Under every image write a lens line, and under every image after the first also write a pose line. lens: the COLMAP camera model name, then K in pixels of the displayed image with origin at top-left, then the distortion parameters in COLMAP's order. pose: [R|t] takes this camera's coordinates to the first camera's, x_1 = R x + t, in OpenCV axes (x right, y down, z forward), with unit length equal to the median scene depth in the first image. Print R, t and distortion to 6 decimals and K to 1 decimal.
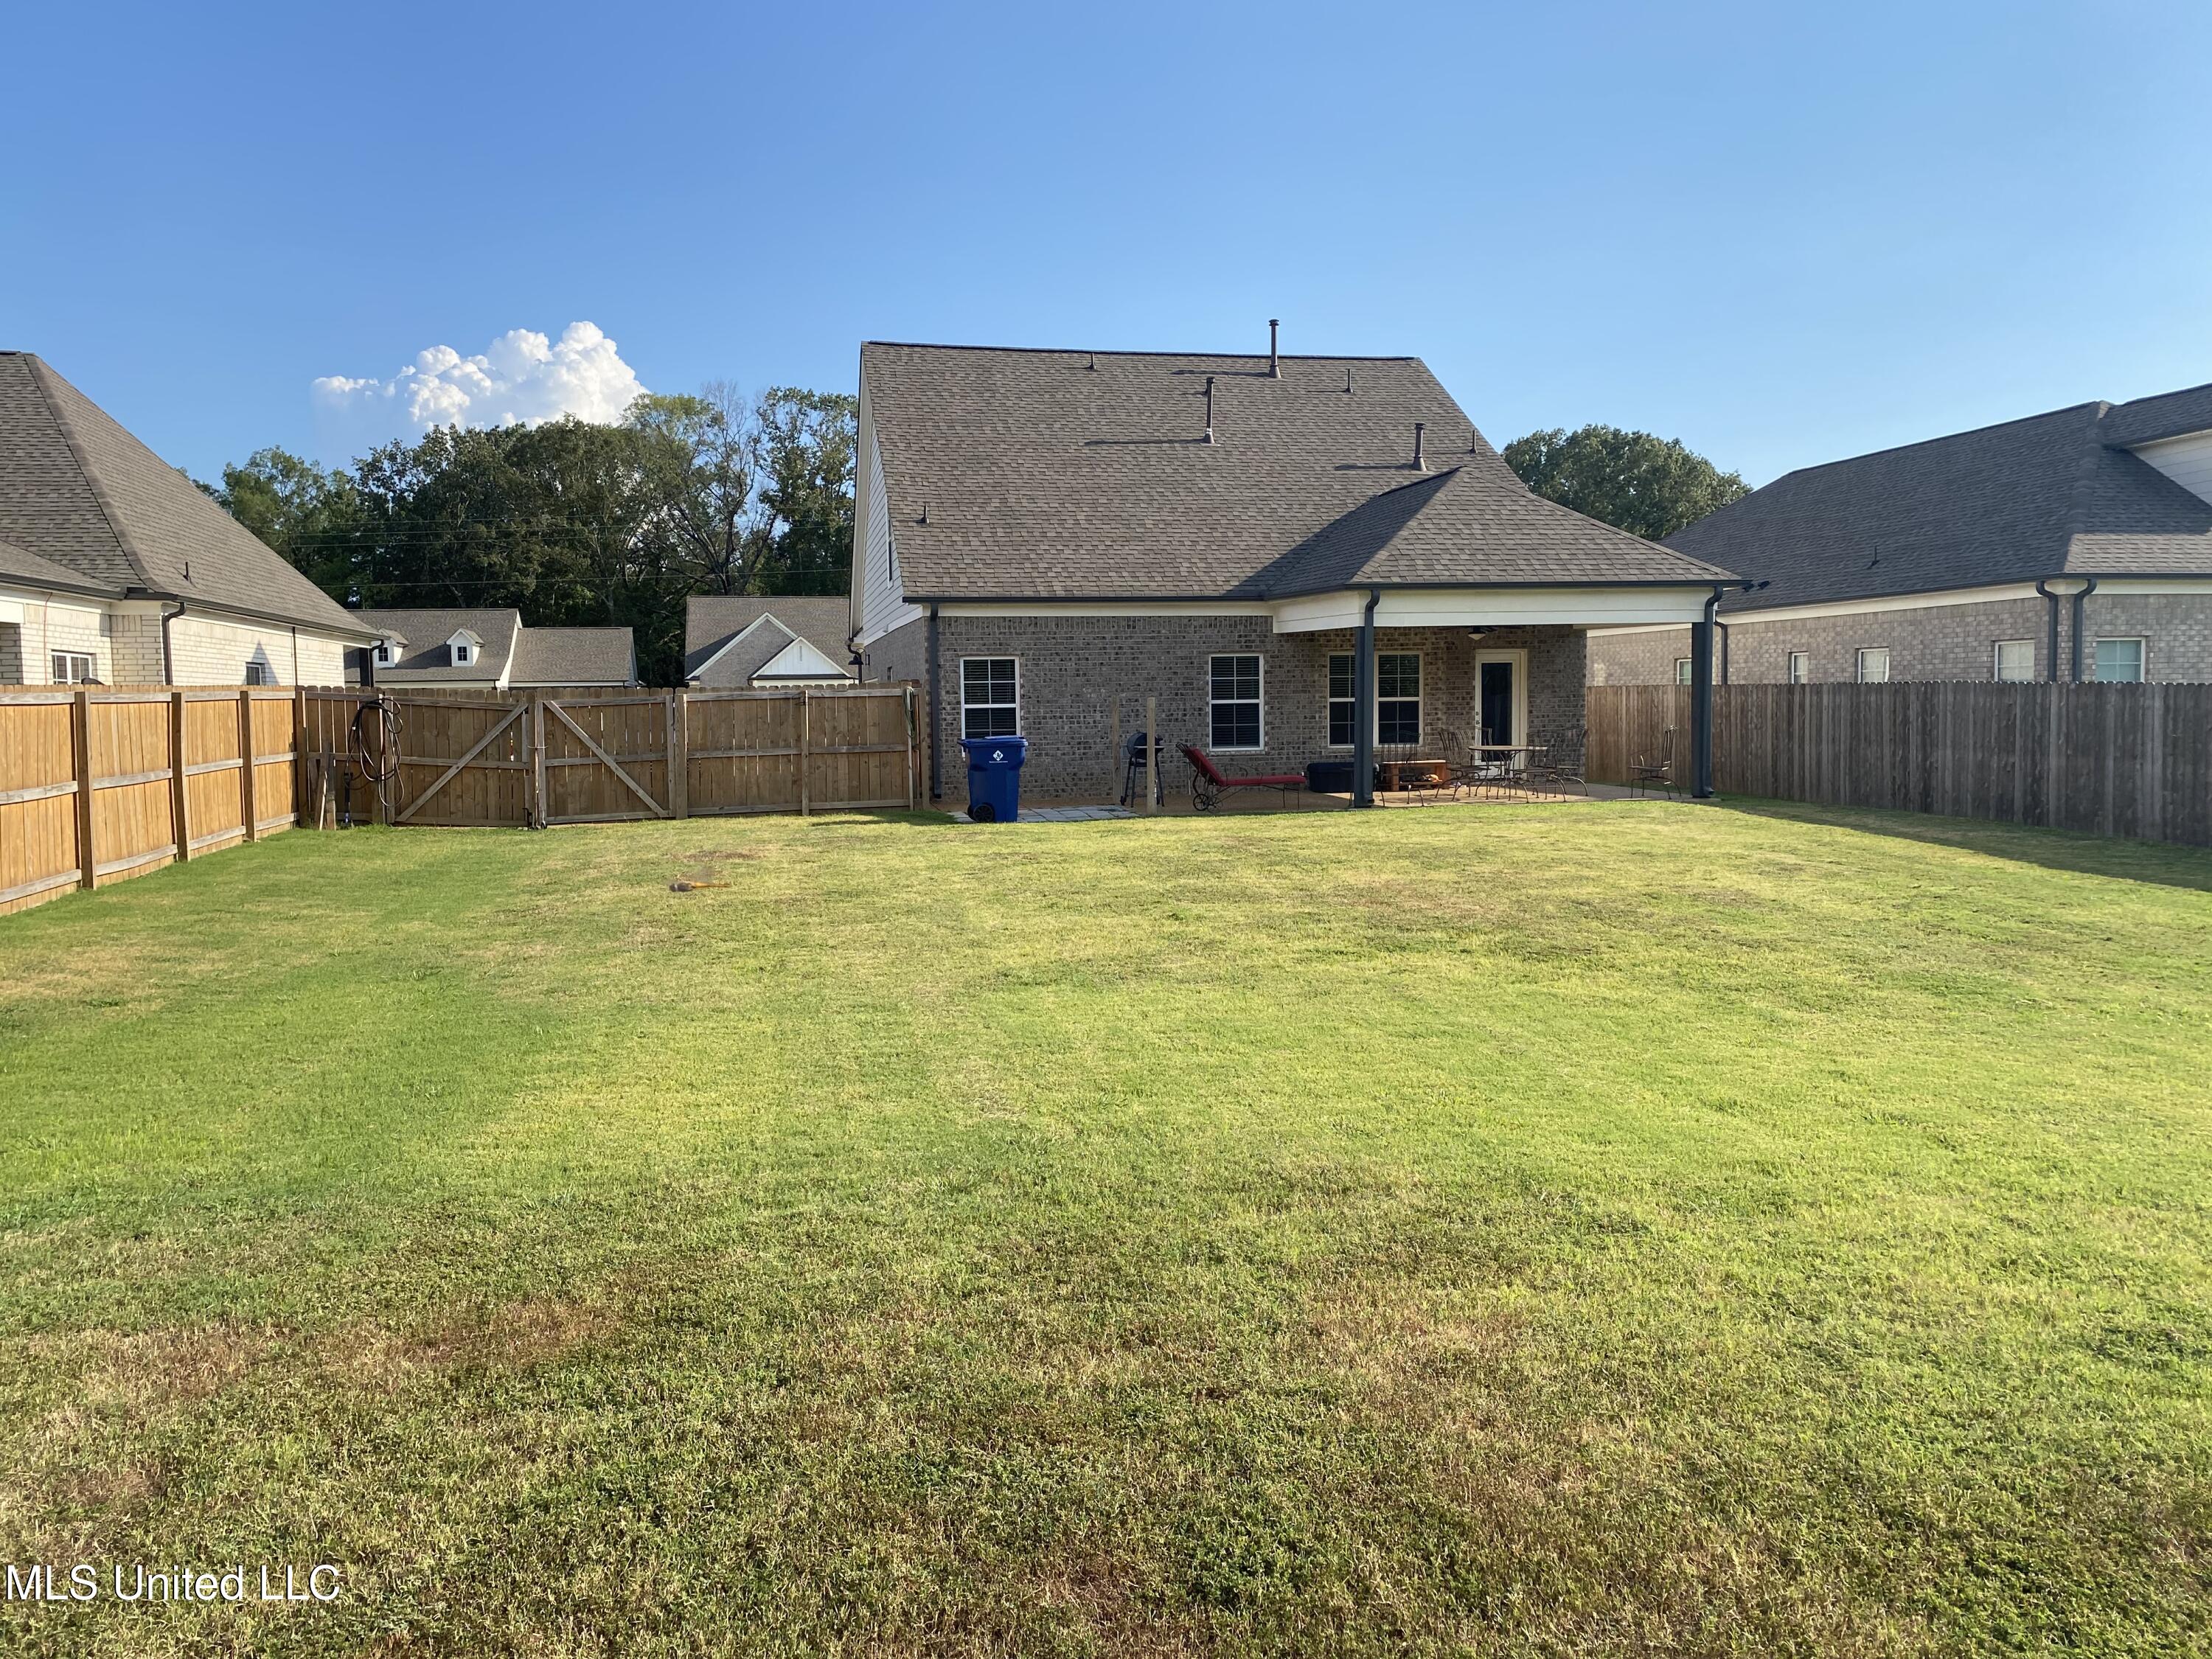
lens RADIAL K [[1656.6, 0, 1123.1], [0, 1656.6, 809.5], [0, 0, 1]] dist [-0.000408, 0.046259]
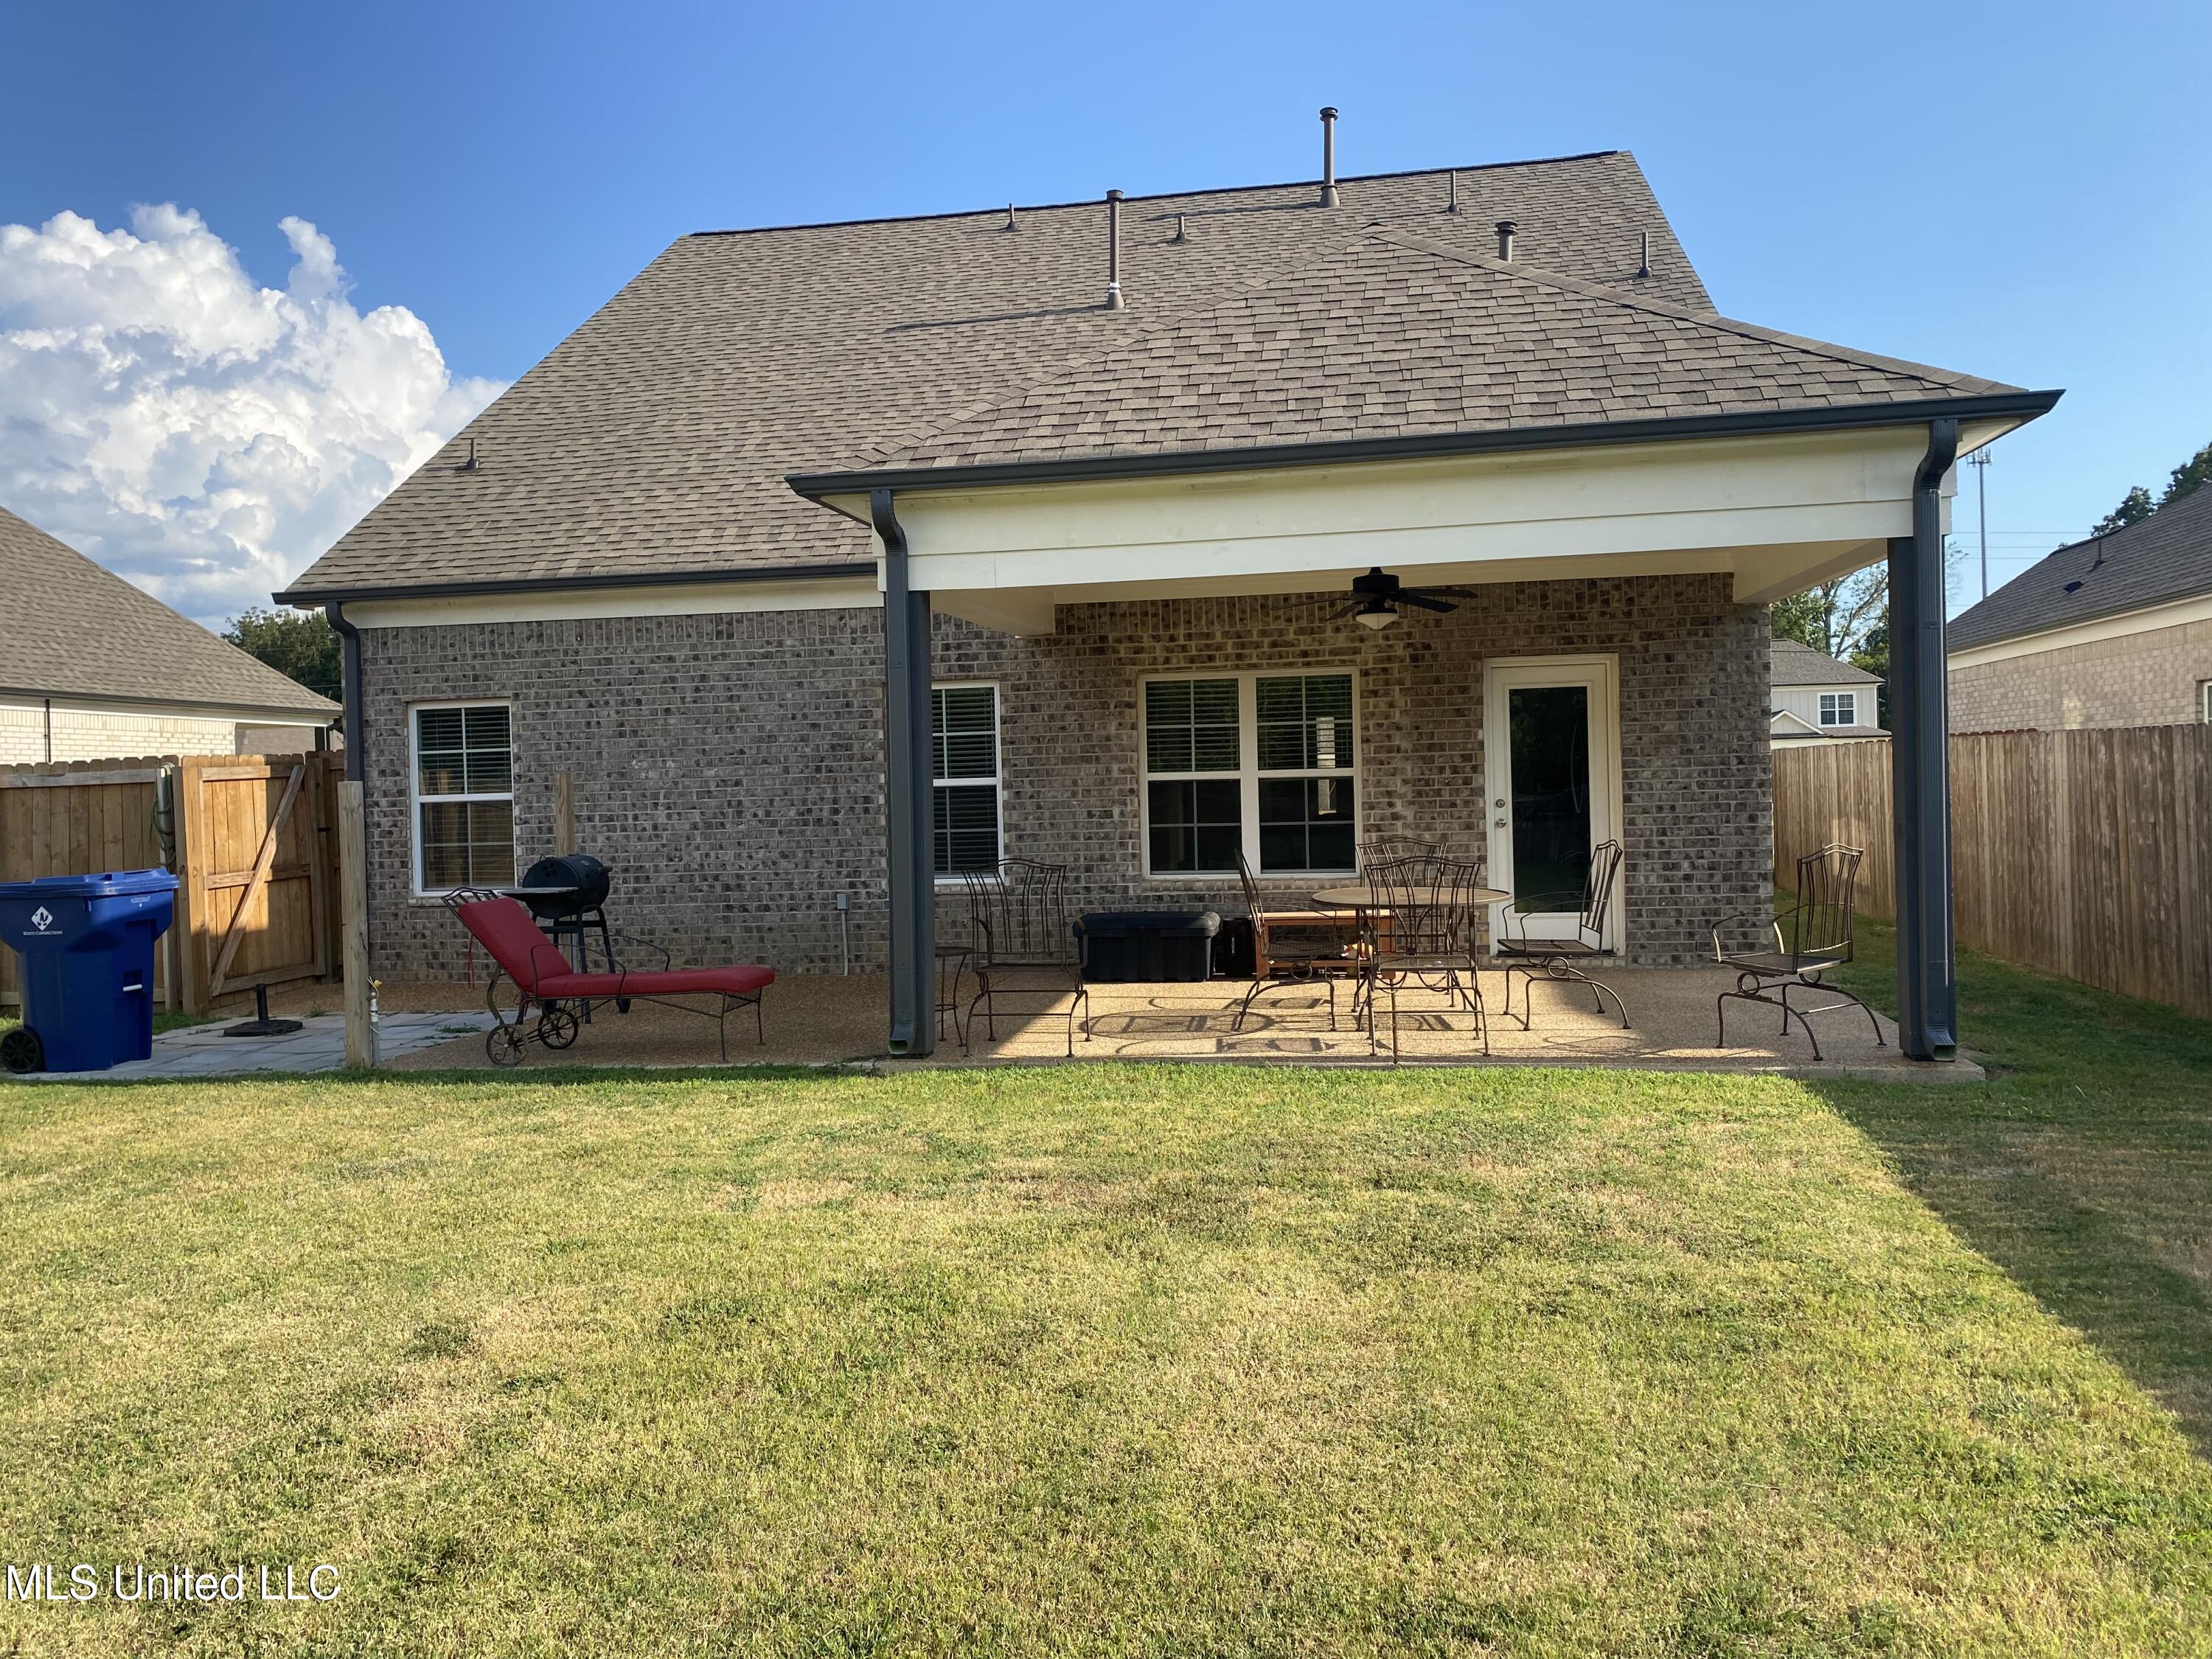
lens RADIAL K [[1656.6, 0, 1123.1], [0, 1656.6, 809.5], [0, 0, 1]] dist [-0.000408, 0.046259]
pose [[0.933778, -0.004456, -0.357825, 0.285314], [-0.011151, 0.999075, -0.041539, -0.037886], [0.357679, 0.042779, 0.932864, 0.567678]]
